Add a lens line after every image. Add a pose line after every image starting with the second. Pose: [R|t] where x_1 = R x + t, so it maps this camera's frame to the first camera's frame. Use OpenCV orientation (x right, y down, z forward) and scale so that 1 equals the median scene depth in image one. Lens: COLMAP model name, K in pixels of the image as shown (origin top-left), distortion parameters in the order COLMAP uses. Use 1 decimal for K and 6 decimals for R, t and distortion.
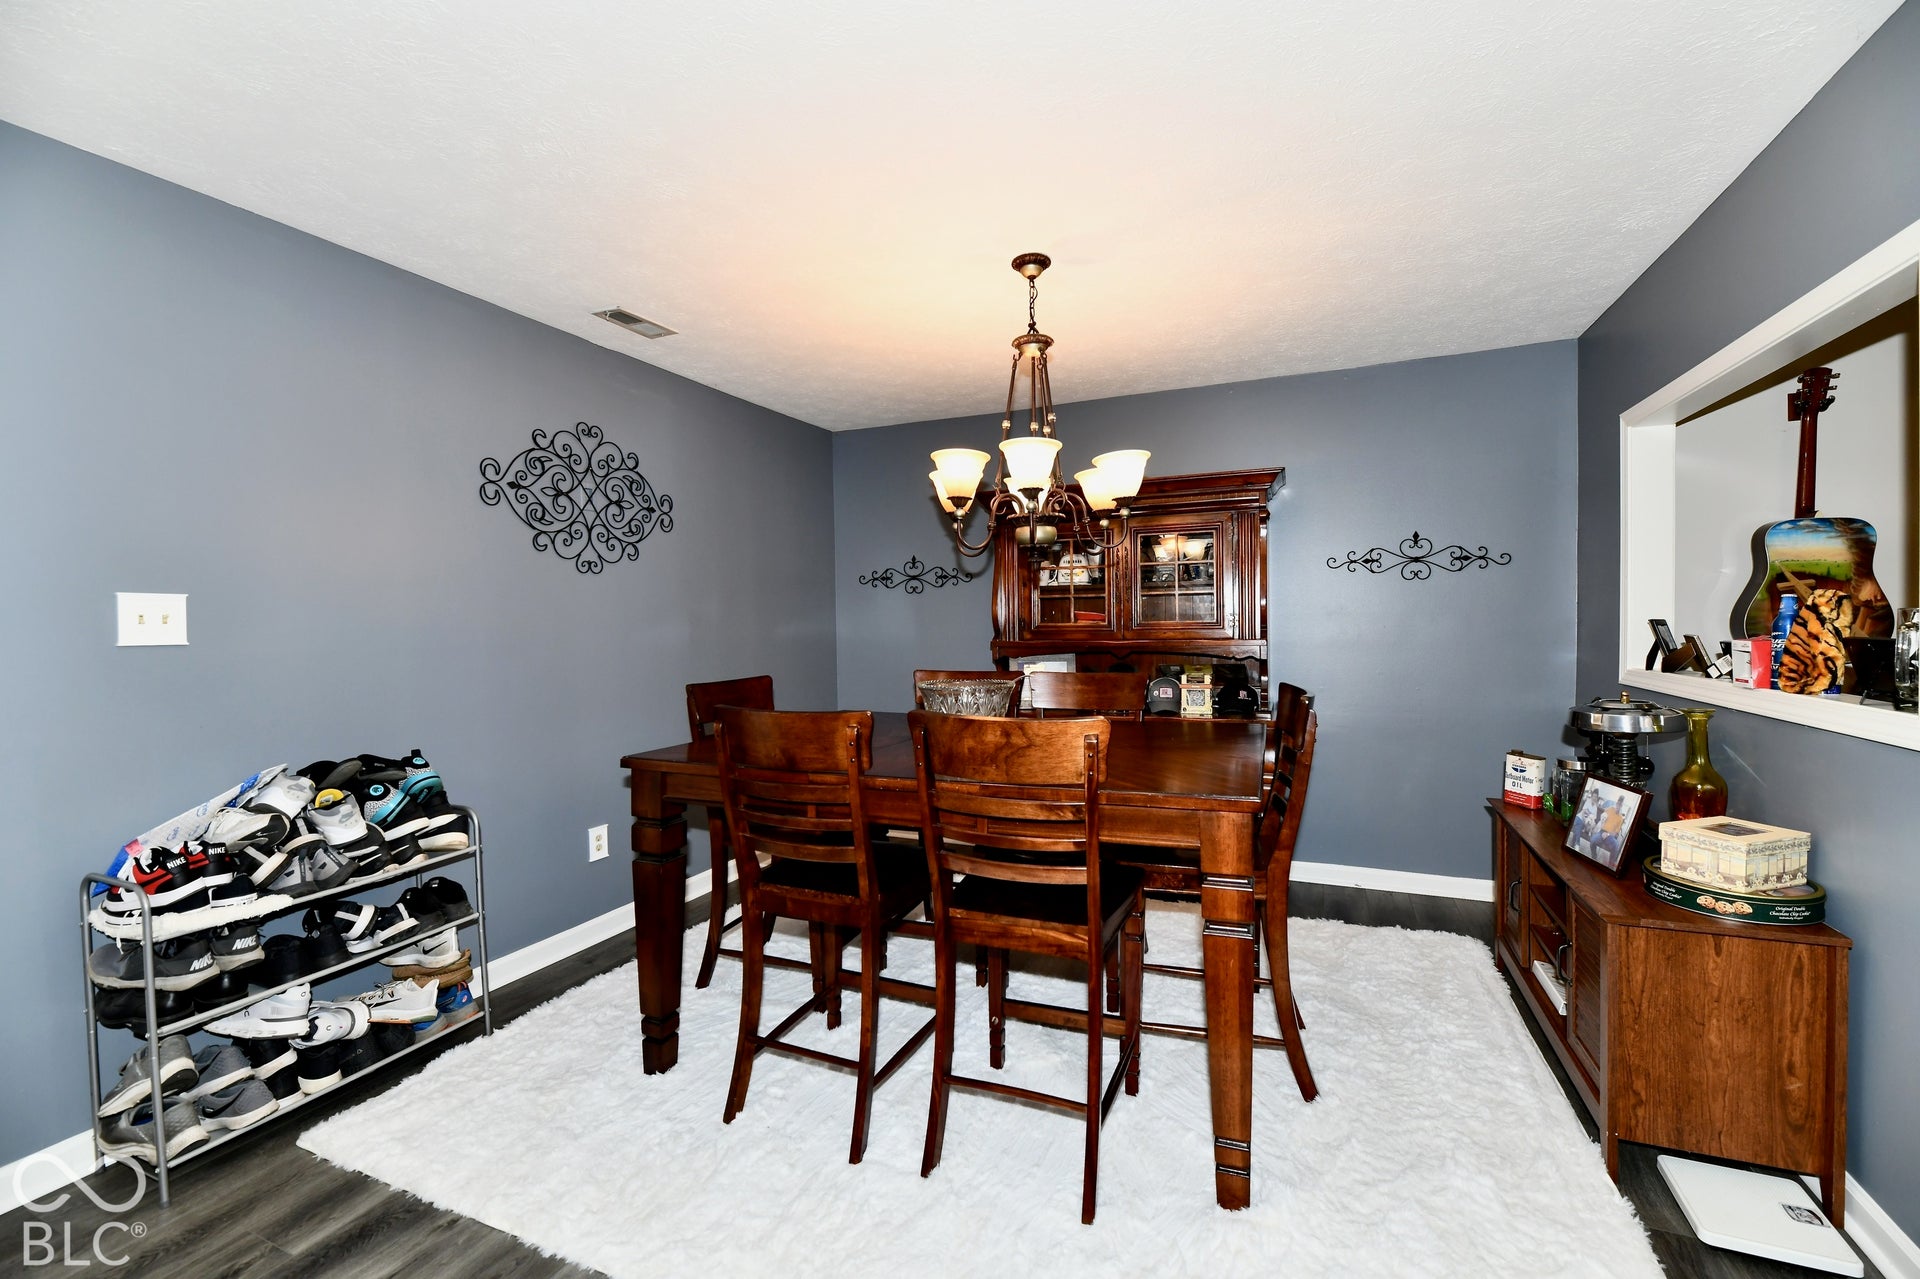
lens RADIAL K [[788.8, 0, 970.2], [0, 788.8, 634.0], [0, 0, 1]] dist [-0.002142, -0.003172]
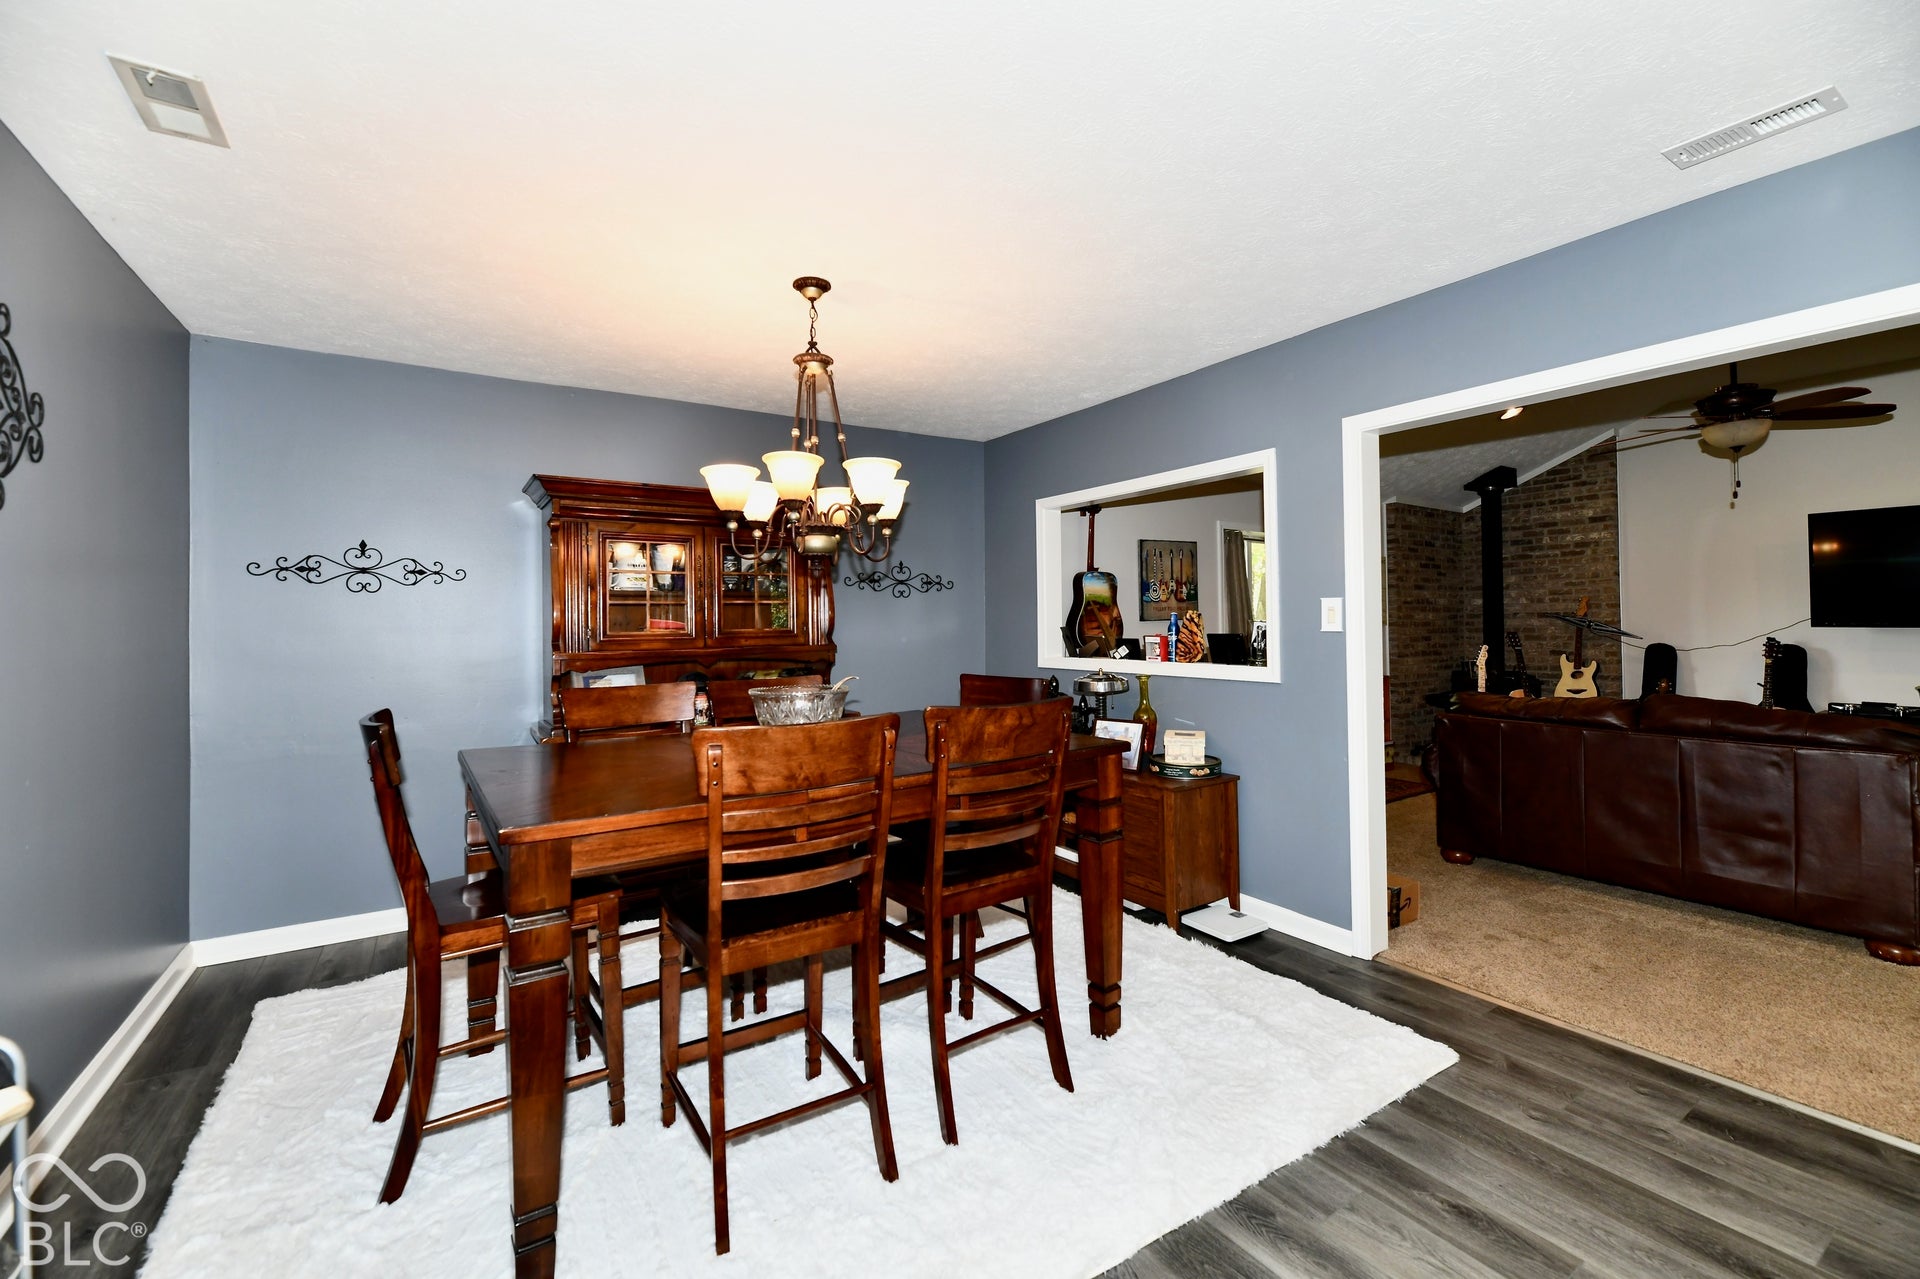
lens RADIAL K [[791.7, 0, 966.9], [0, 791.7, 611.4], [0, 0, 1]] dist [-0.001484, -0.002252]
pose [[0.554074, 0.018679, 0.832258, -0.651497], [0.019868, 0.999167, -0.035652, 0.004807], [-0.832230, 0.036290, 0.553242, 0.251526]]
